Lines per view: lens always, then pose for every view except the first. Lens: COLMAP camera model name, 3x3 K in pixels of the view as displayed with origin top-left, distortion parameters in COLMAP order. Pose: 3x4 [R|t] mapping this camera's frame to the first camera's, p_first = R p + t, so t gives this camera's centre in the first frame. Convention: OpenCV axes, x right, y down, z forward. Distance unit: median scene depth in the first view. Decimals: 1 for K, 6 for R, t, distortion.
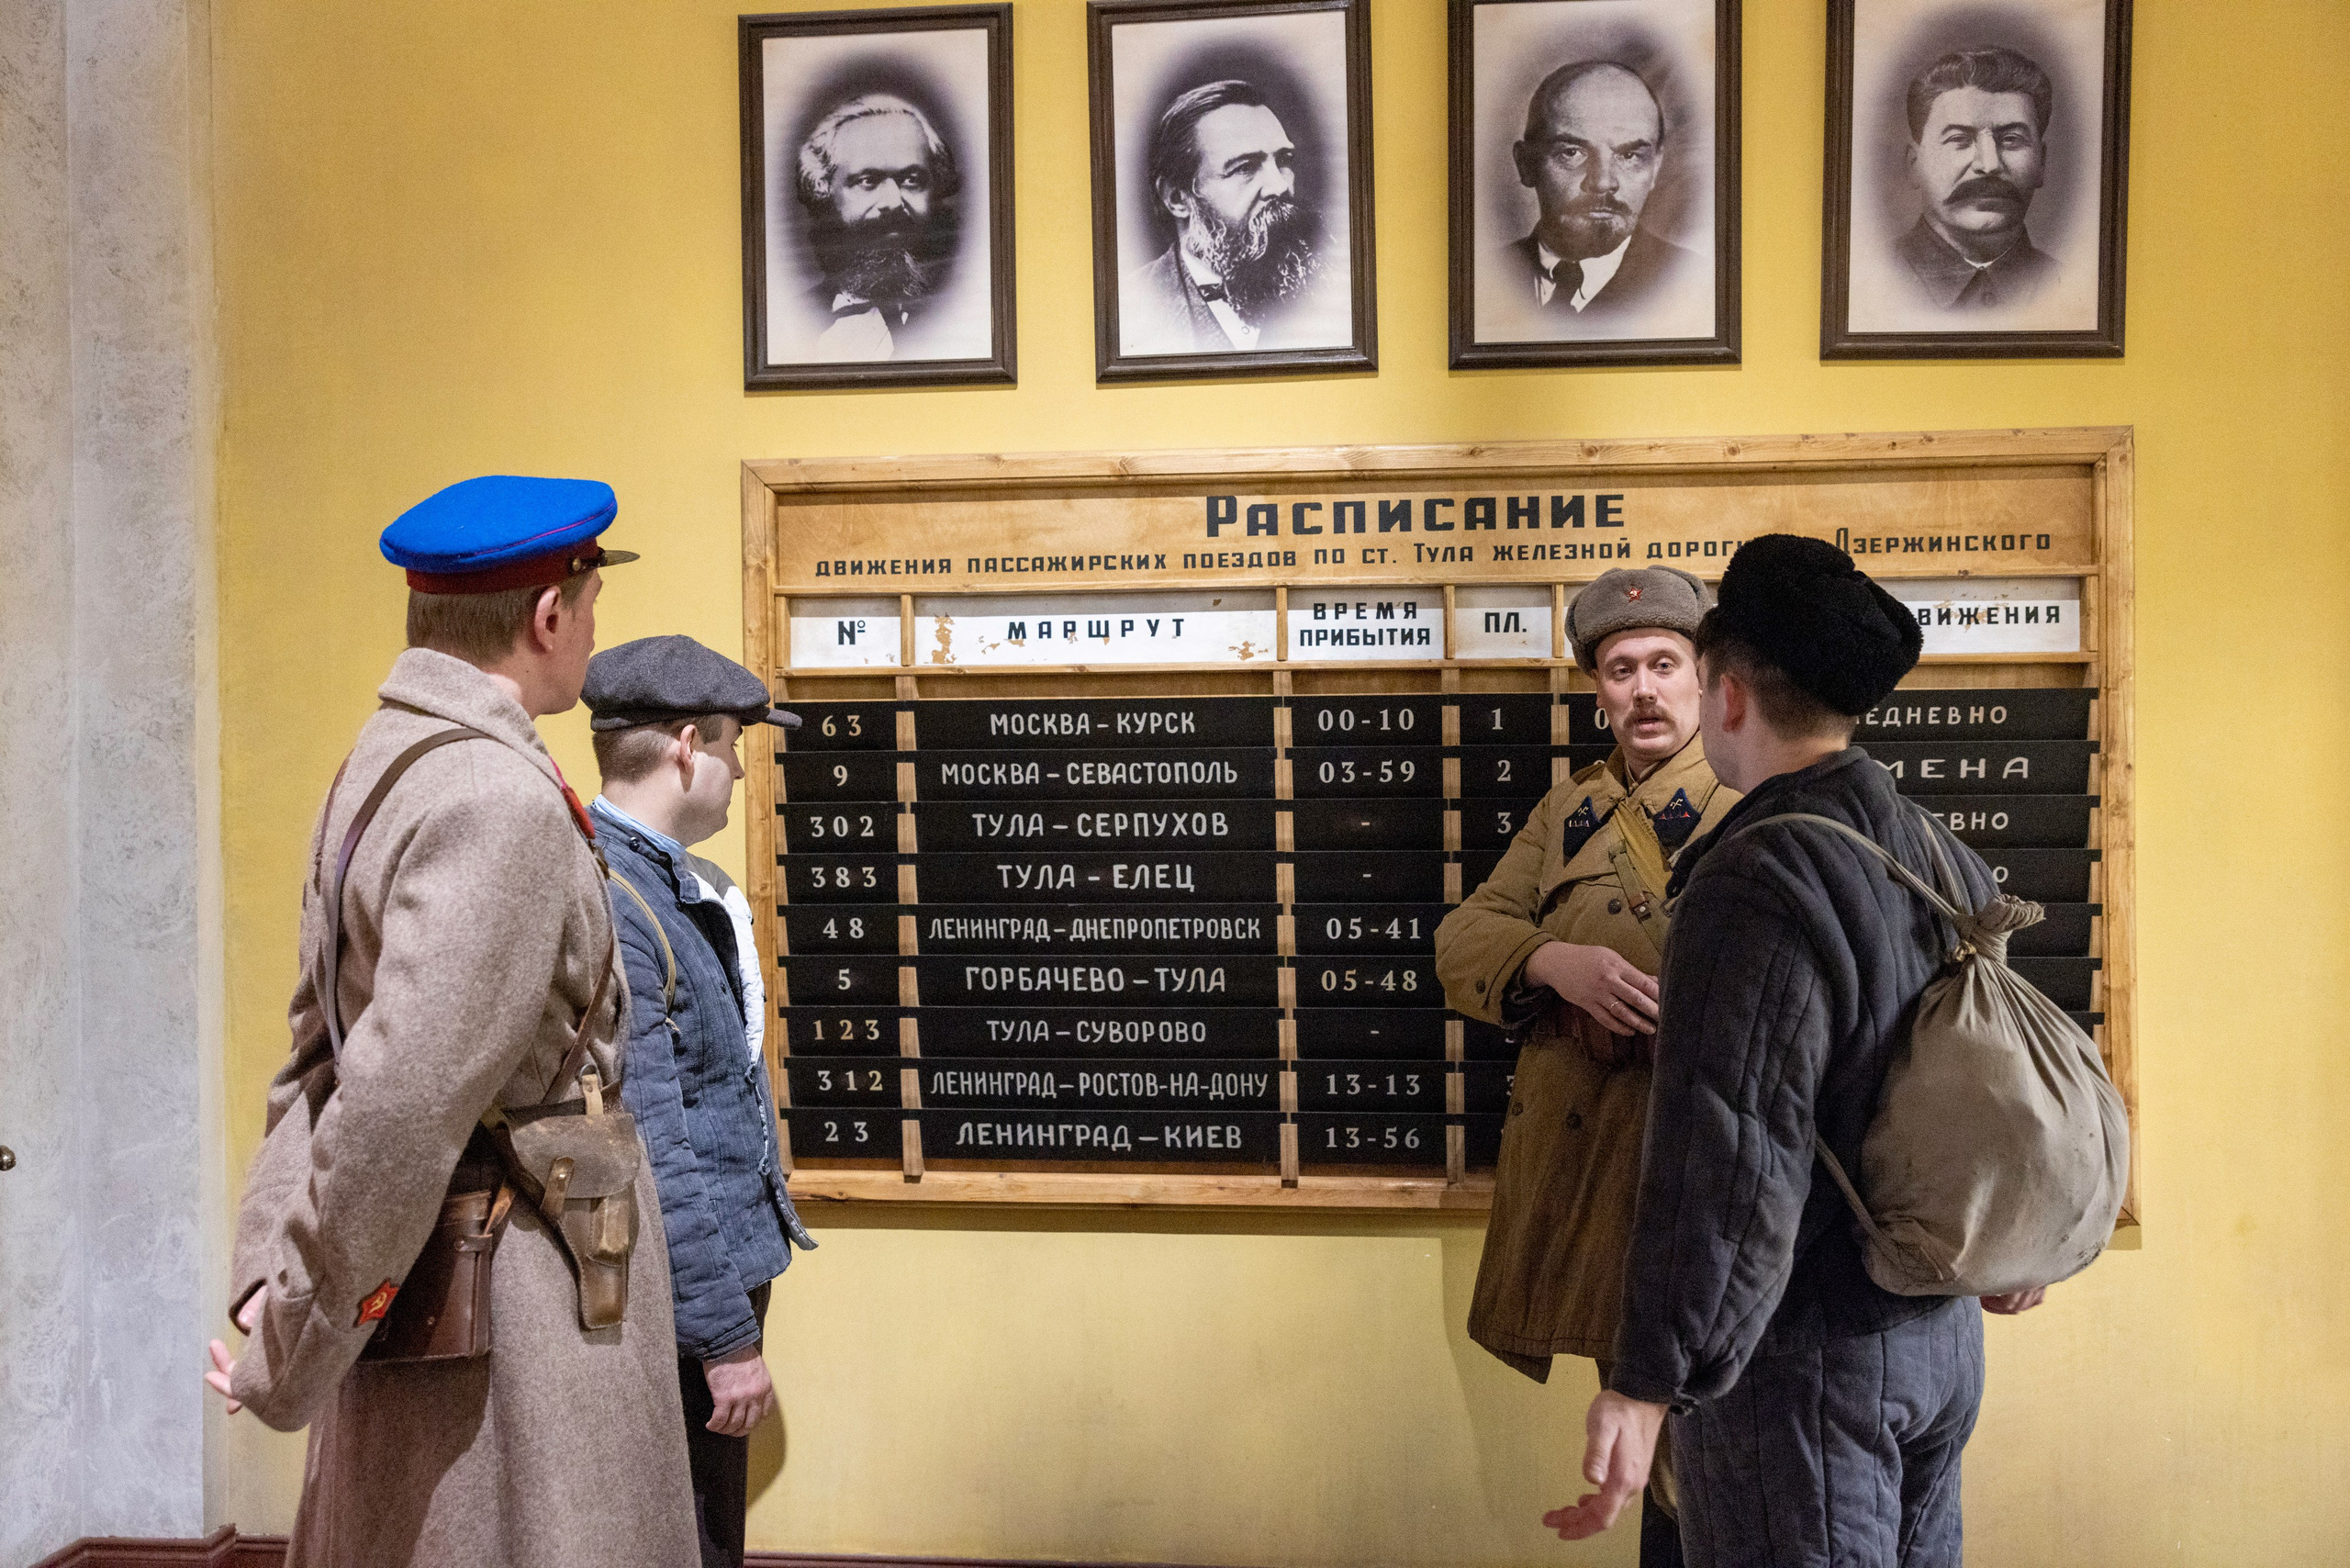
lens RADIAL K [[2029.1, 0, 1172.7], [0, 2029.1, 773.1], [0, 0, 1]] dist [-0.002503, 0.021741]
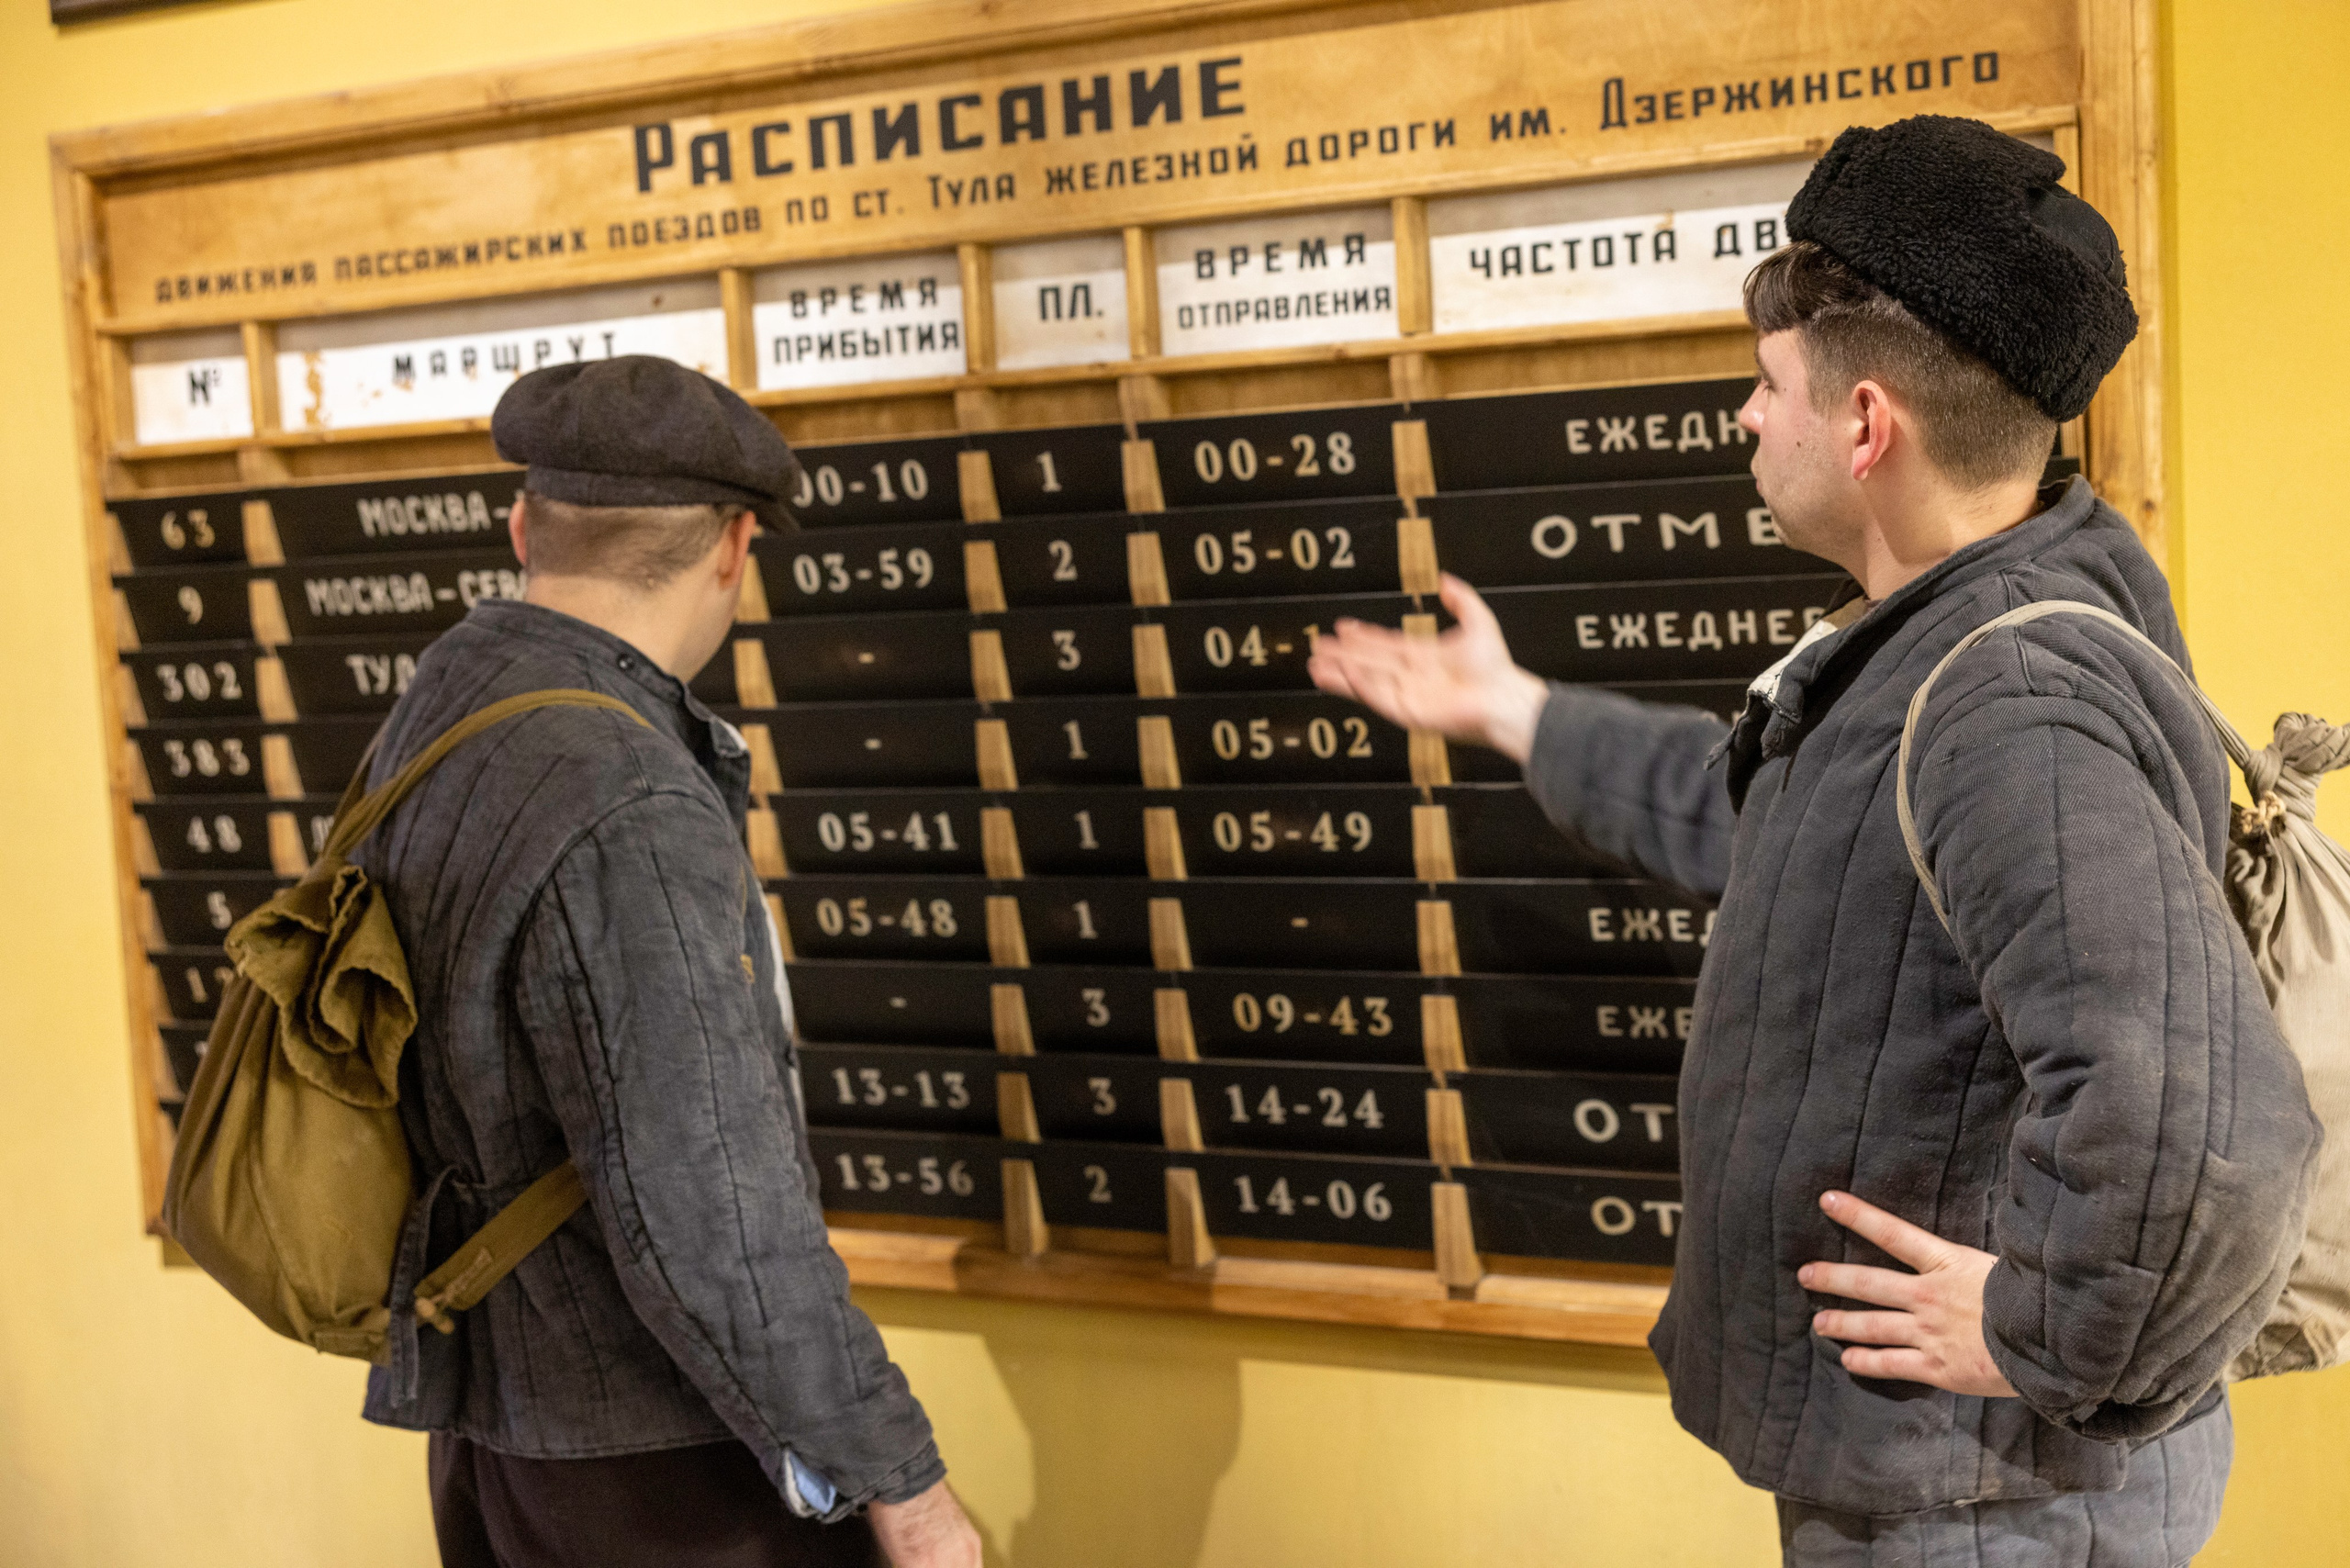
lens RADIAL K [[2910.4, 0, 1158.4], [0, 2910.4, 764.8], [0, 0, 1]] dist [0.017754, 0.000000]
pose [[0.932891, -0.015229, -0.359837, 0.479420], [0.046055, 0.995948, 0.077249, -0.005987], [0.357203, -0.088637, 0.929812, 0.226263]]
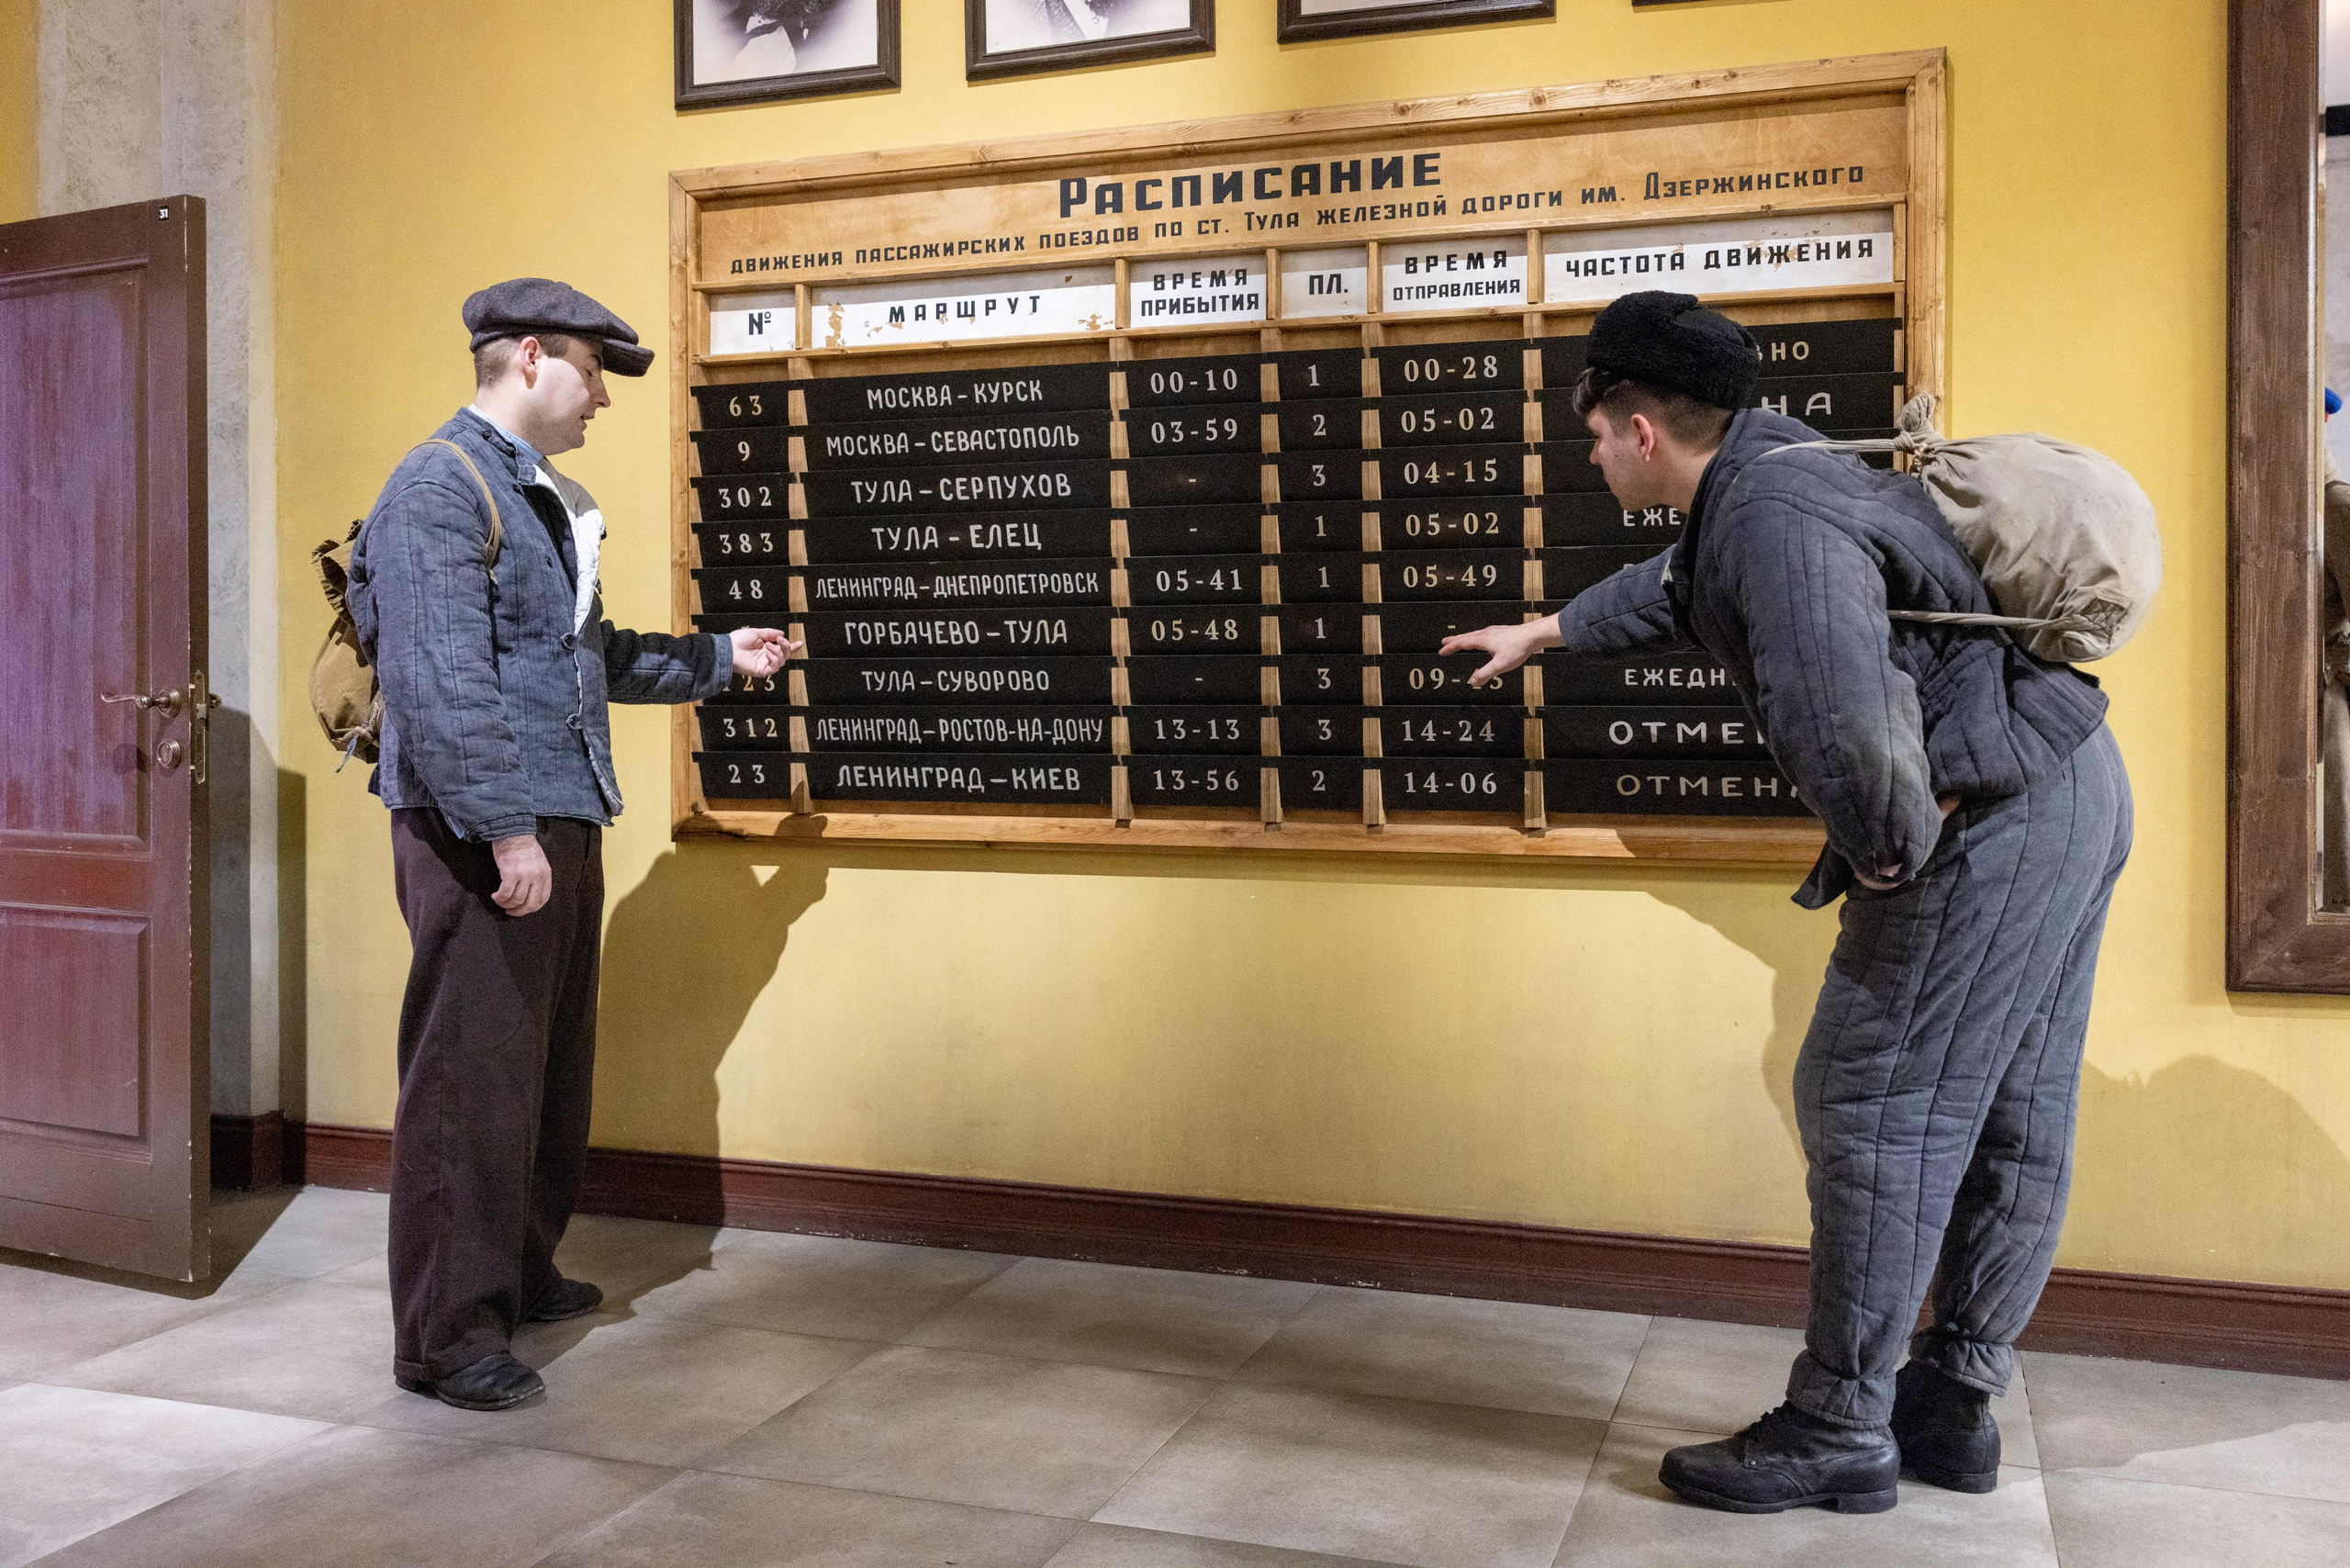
lens RADIAL K [[2029.1, 0, 1204.0], [0, 2029.1, 724.4], [0, 0, 1]] dist [-0.002503, 0.021741]
pose [[0.974945, 0.010744, -0.222185, 0.331733], [-0.010599, 0.999942, 0.001844, 0.147435], [0.222192, 0.000557, 0.975003, -0.020810]]
